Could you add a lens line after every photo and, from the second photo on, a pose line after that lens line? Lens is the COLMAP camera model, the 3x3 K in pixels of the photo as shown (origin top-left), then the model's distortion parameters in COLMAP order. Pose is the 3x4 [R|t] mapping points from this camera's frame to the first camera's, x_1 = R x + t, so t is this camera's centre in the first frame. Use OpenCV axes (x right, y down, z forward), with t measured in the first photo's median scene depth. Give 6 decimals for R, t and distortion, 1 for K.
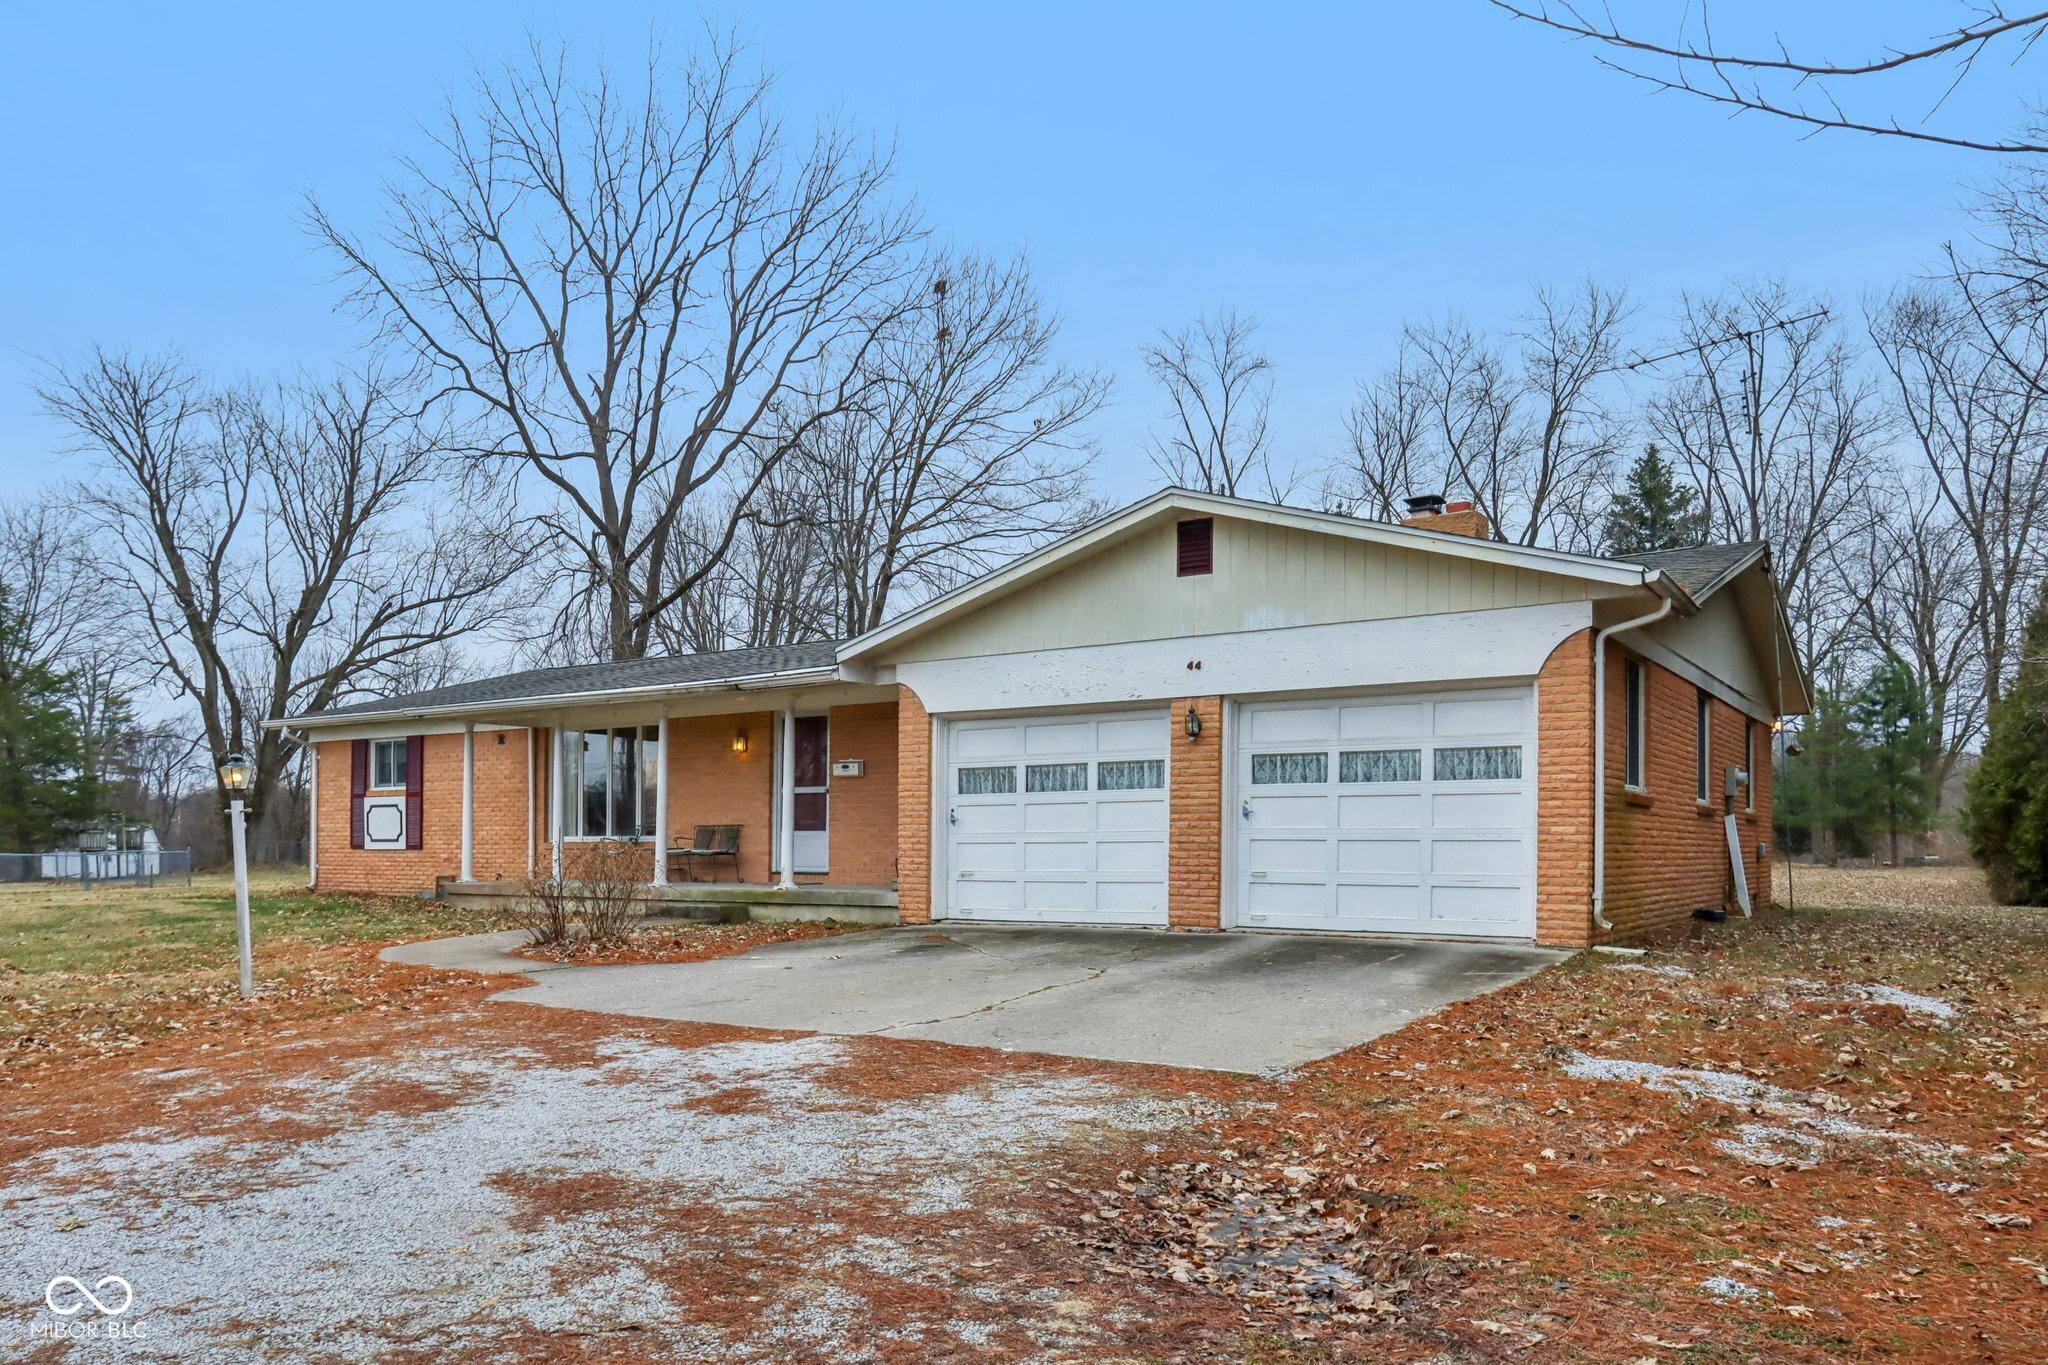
lens RADIAL K [[1330.2, 0, 1020.1], [0, 1330.2, 834.7], [0, 0, 1]] dist [0.000915, 0.000345]
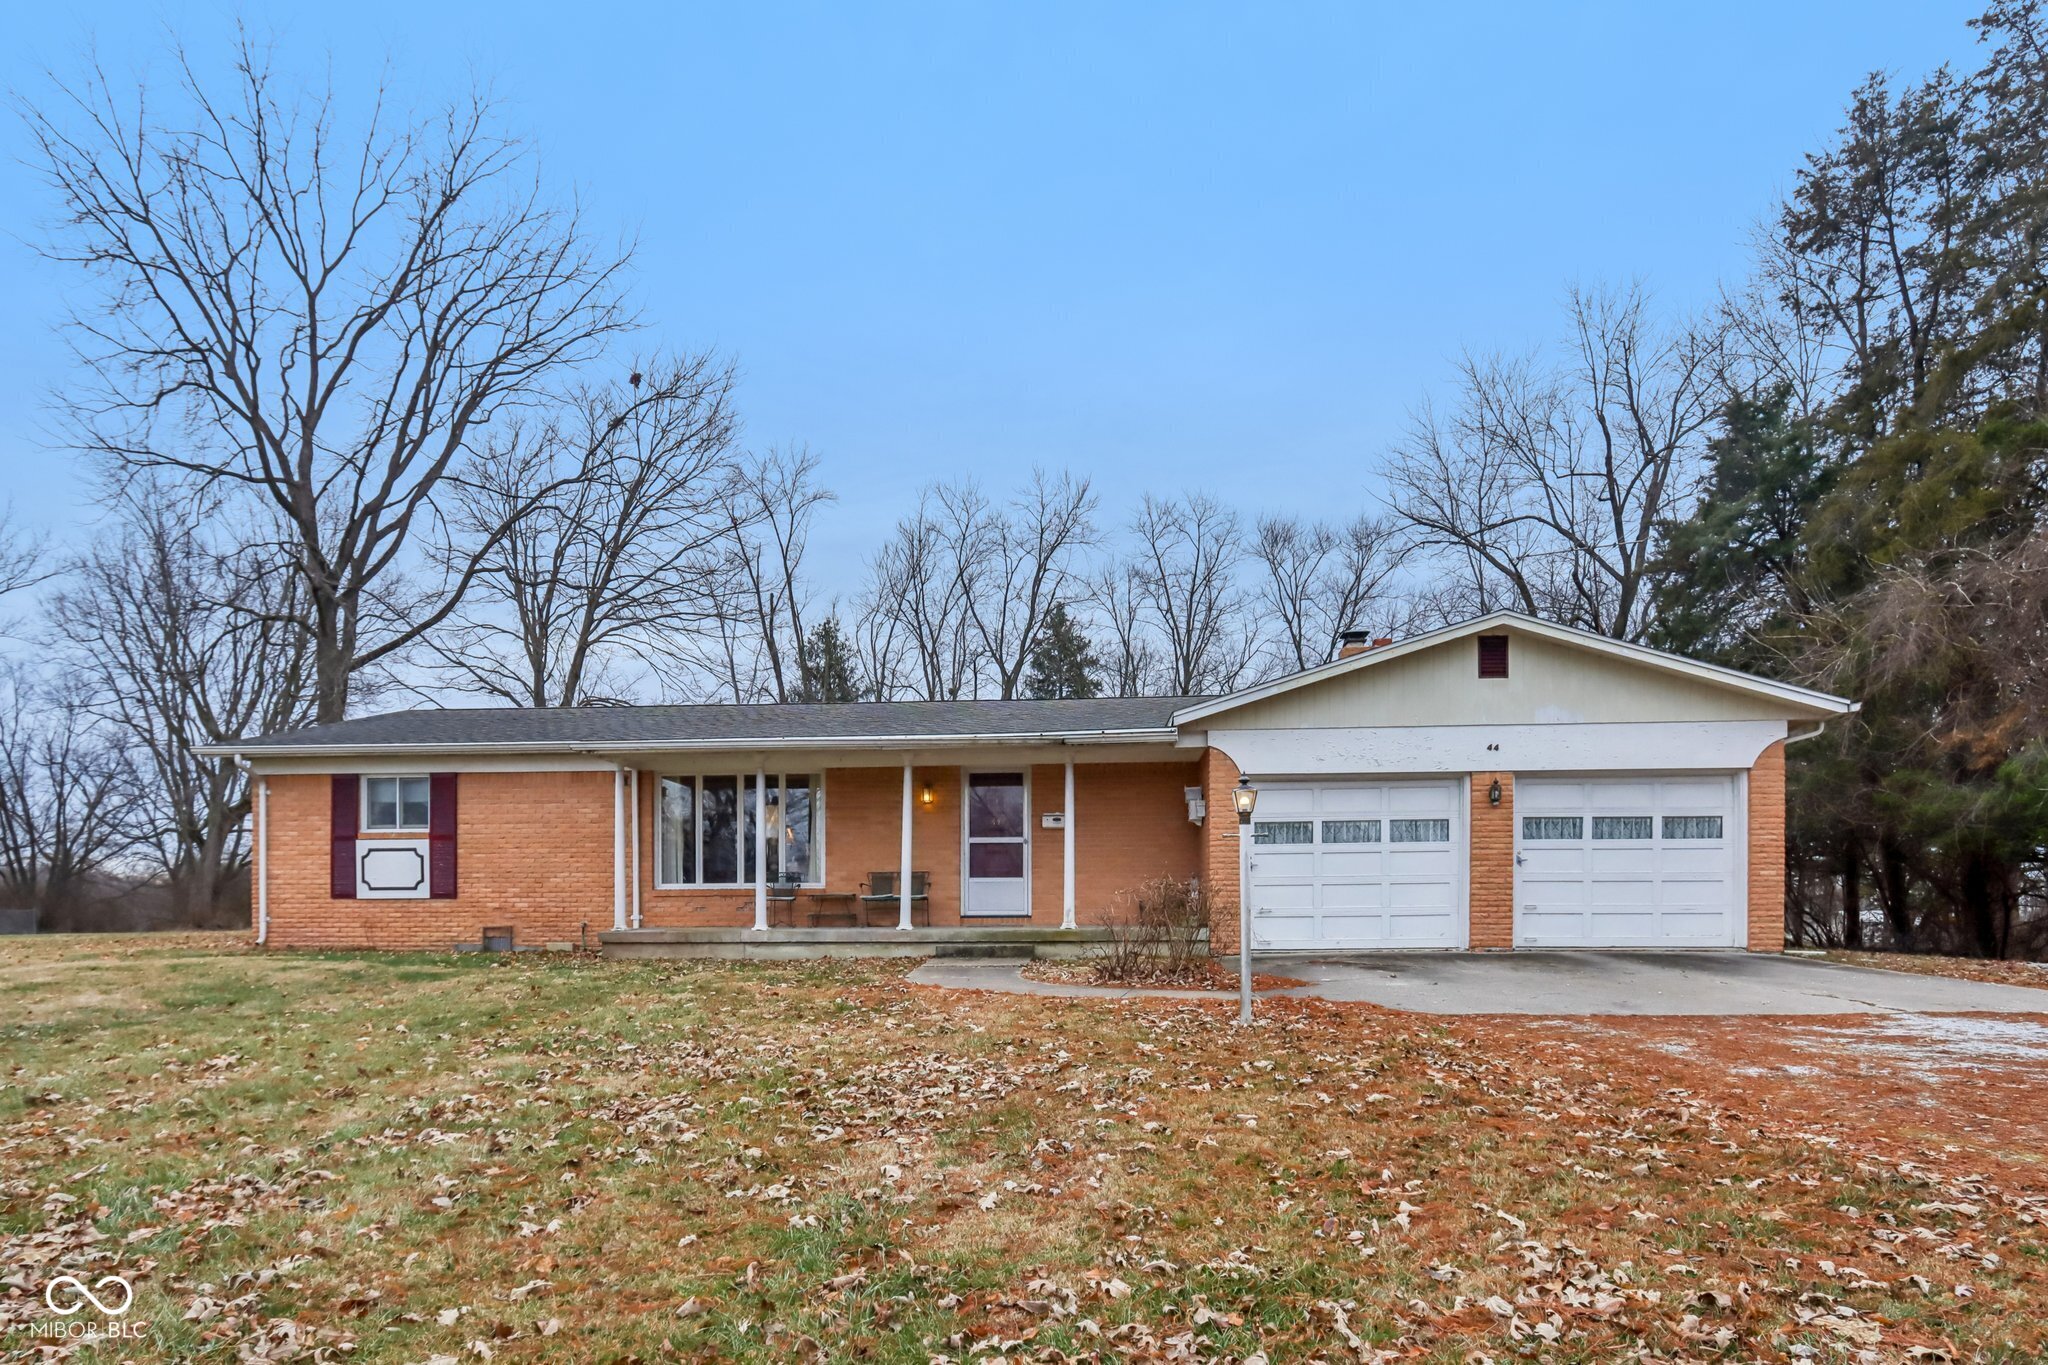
lens RADIAL K [[1147.6, 0, 872.6], [0, 1147.6, 915.2], [0, 0, 1]] dist [-0.001650, -0.000718]
pose [[0.889906, -0.006284, 0.456101, -0.815416], [0.001111, 0.999932, 0.011609, 0.020918], [-0.456143, -0.009825, 0.889852, 0.242158]]
